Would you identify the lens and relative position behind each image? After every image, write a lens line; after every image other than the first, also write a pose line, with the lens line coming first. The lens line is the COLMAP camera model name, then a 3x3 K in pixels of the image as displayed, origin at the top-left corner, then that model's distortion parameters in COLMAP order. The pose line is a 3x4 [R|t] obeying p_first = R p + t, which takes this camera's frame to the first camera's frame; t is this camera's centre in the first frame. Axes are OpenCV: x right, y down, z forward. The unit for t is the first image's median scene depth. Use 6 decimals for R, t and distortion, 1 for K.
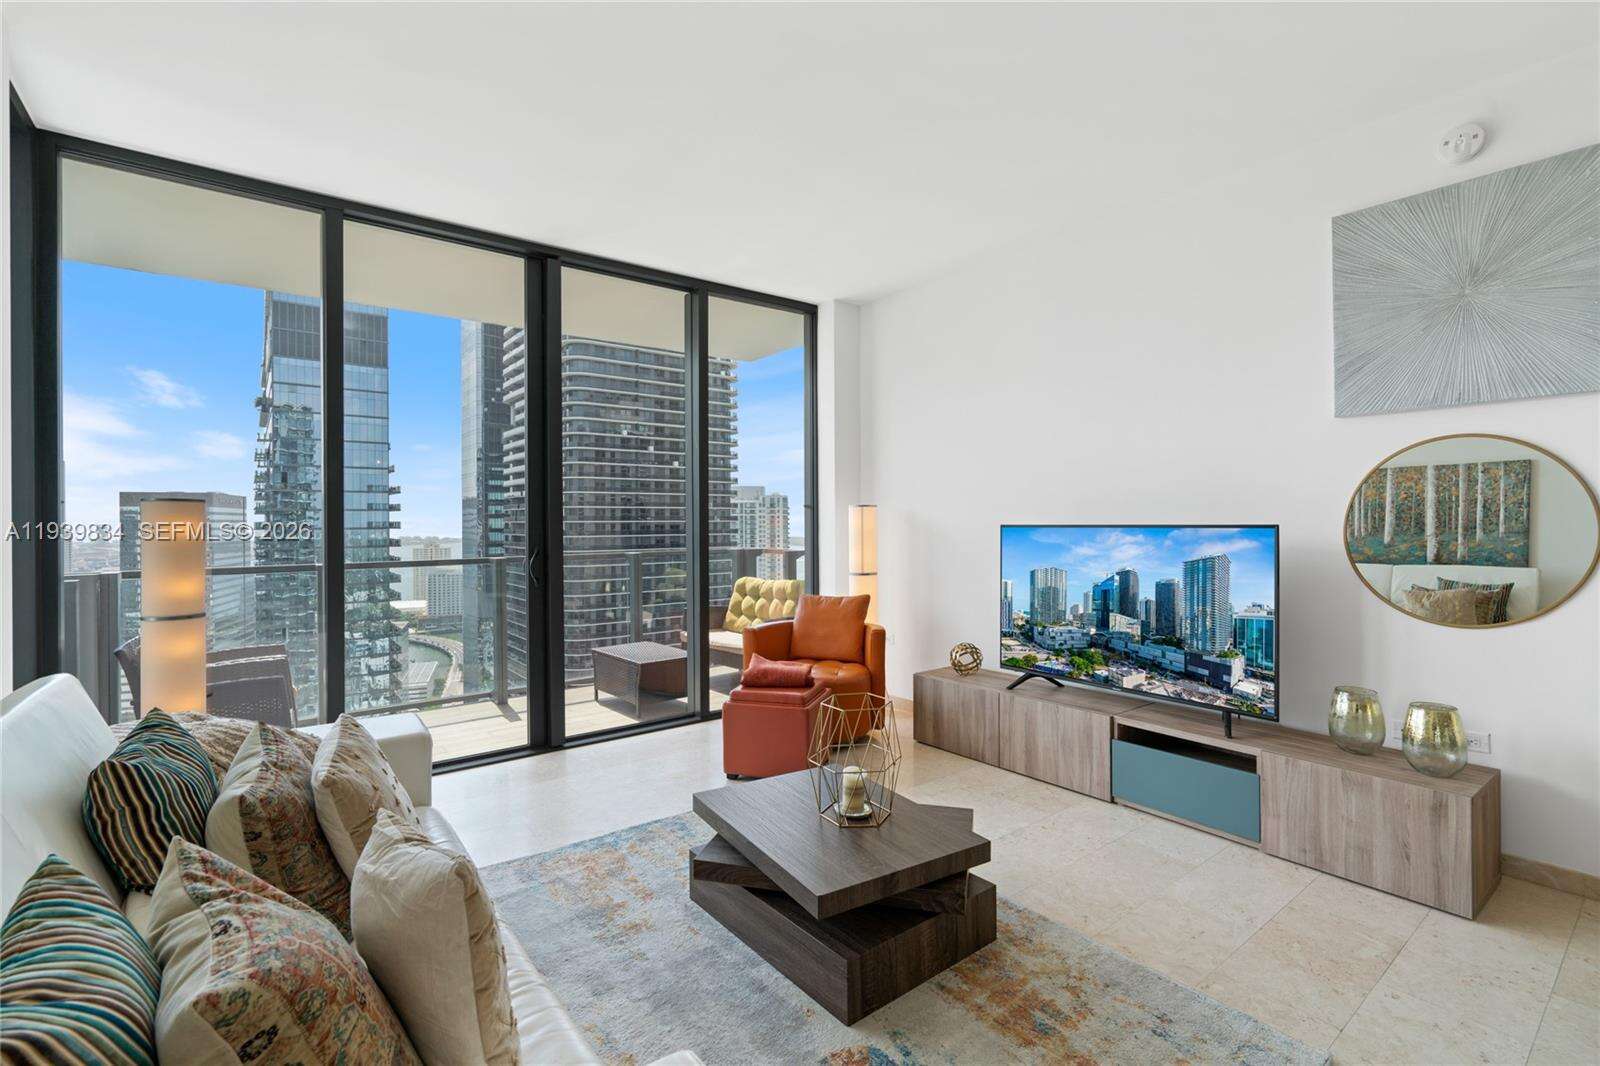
lens RADIAL K [[721.2, 0, 795.2], [0, 721.2, 522.9], [0, 0, 1]] dist [0.002844, 0.000495]
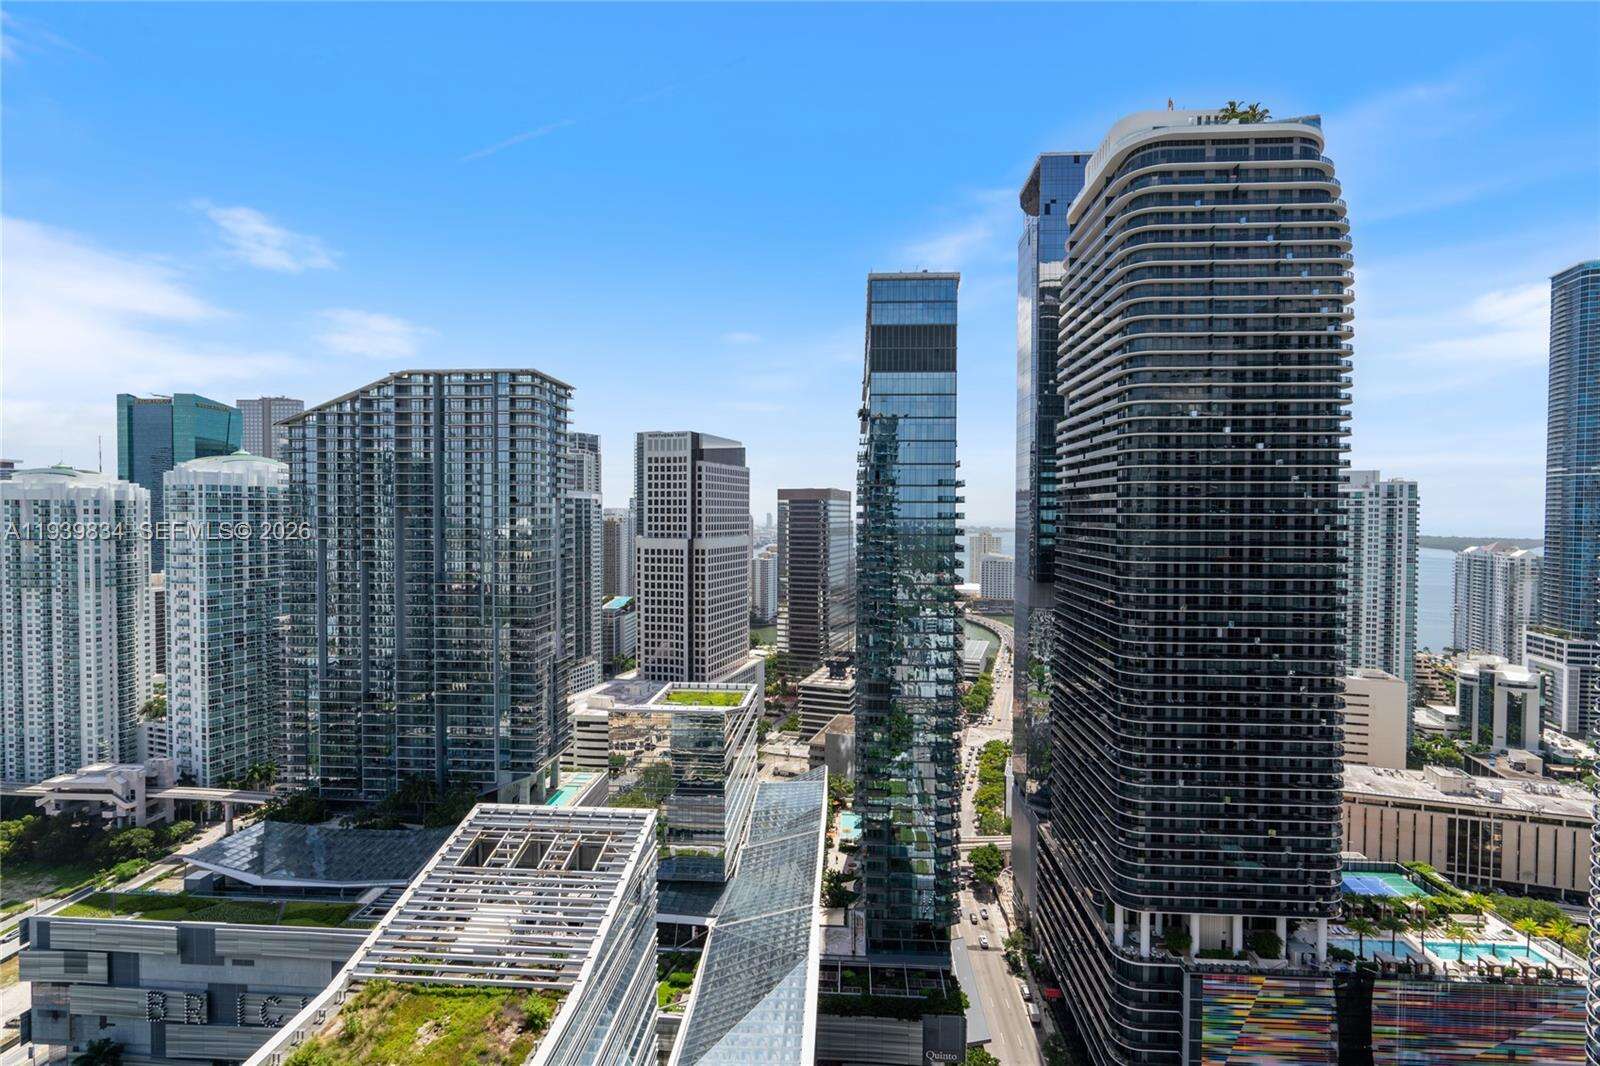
lens RADIAL K [[716.3, 0, 804.3], [0, 716.3, 529.1], [0, 0, 1]] dist [-0.010384, 0.004177]
pose [[0.755541, 0.022474, -0.654716, -0.943436], [-0.009036, 0.999674, 0.023887, -0.023920], [0.655040, -0.012132, 0.755497, 1.183376]]
